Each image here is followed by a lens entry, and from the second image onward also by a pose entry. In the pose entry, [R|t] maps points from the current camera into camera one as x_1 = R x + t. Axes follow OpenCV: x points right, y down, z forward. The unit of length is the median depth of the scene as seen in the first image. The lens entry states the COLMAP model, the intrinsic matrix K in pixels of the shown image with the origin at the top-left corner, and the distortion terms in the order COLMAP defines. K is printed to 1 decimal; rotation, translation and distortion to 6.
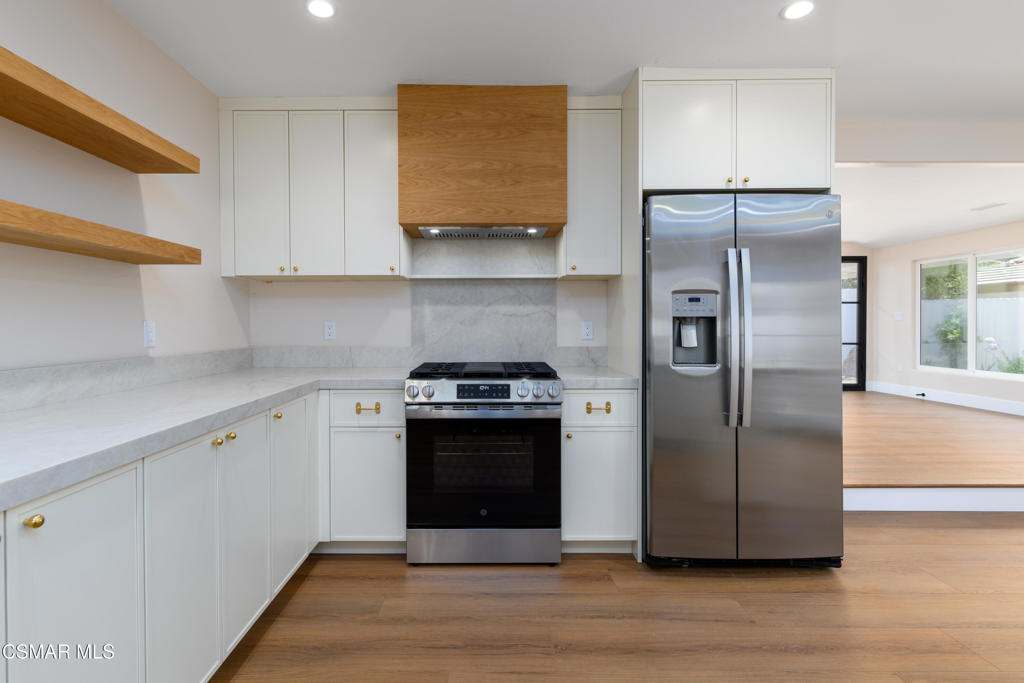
lens RADIAL K [[489.0, 0, 494.7], [0, 489.0, 328.6], [0, 0, 1]] dist [0.000015, -0.000149]
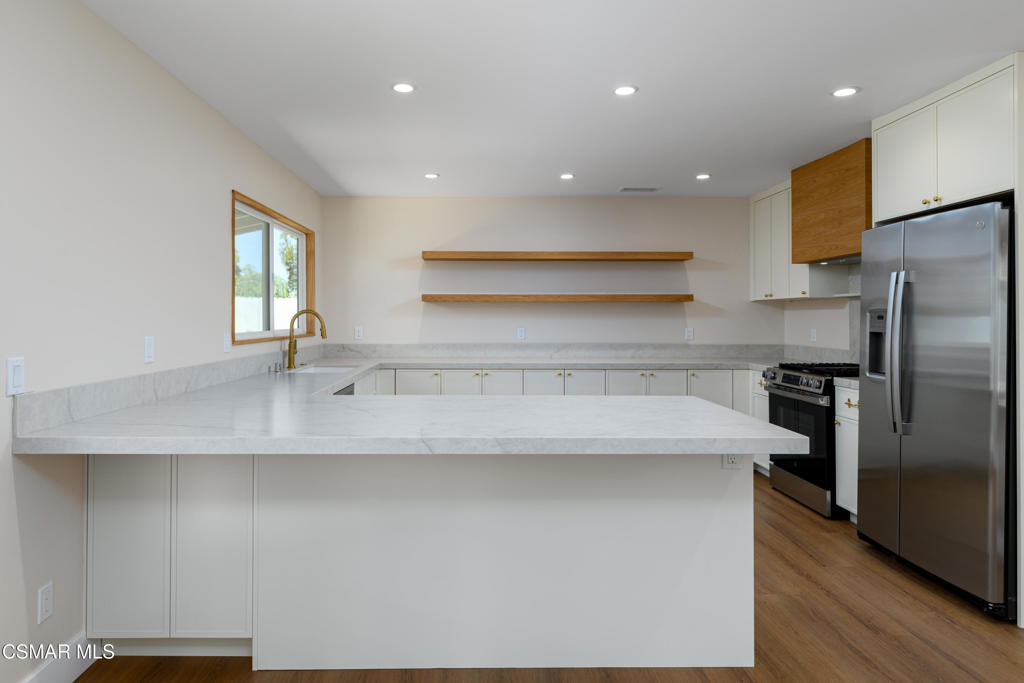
lens RADIAL K [[610.8, 0, 485.2], [0, 610.8, 311.7], [0, 0, 1]] dist [0.002813, 0.001905]
pose [[0.023157, -0.007849, -0.999701, 1.631265], [-0.014728, 0.999858, -0.008191, -0.042168], [0.999623, 0.014913, 0.023038, 0.033354]]
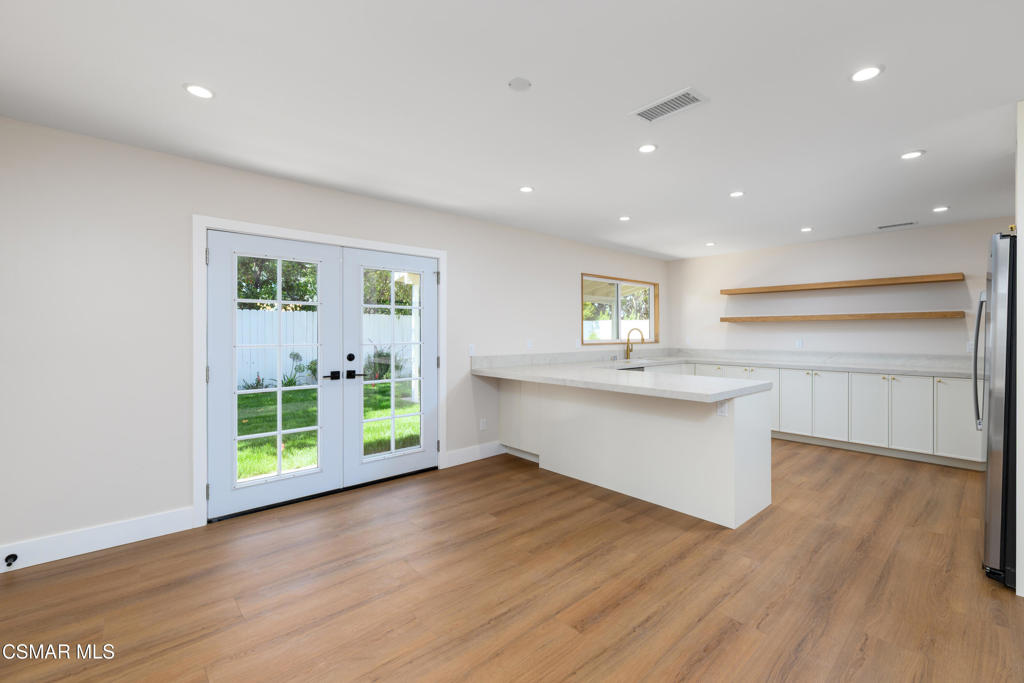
lens RADIAL K [[447.7, 0, 536.3], [0, 447.7, 329.6], [0, 0, 1]] dist [0.015785, -0.000103]
pose [[-0.719712, -0.002649, -0.694267, 1.920169], [-0.007636, 0.999962, 0.004101, -0.053200], [0.694230, 0.008253, -0.719705, 0.926020]]
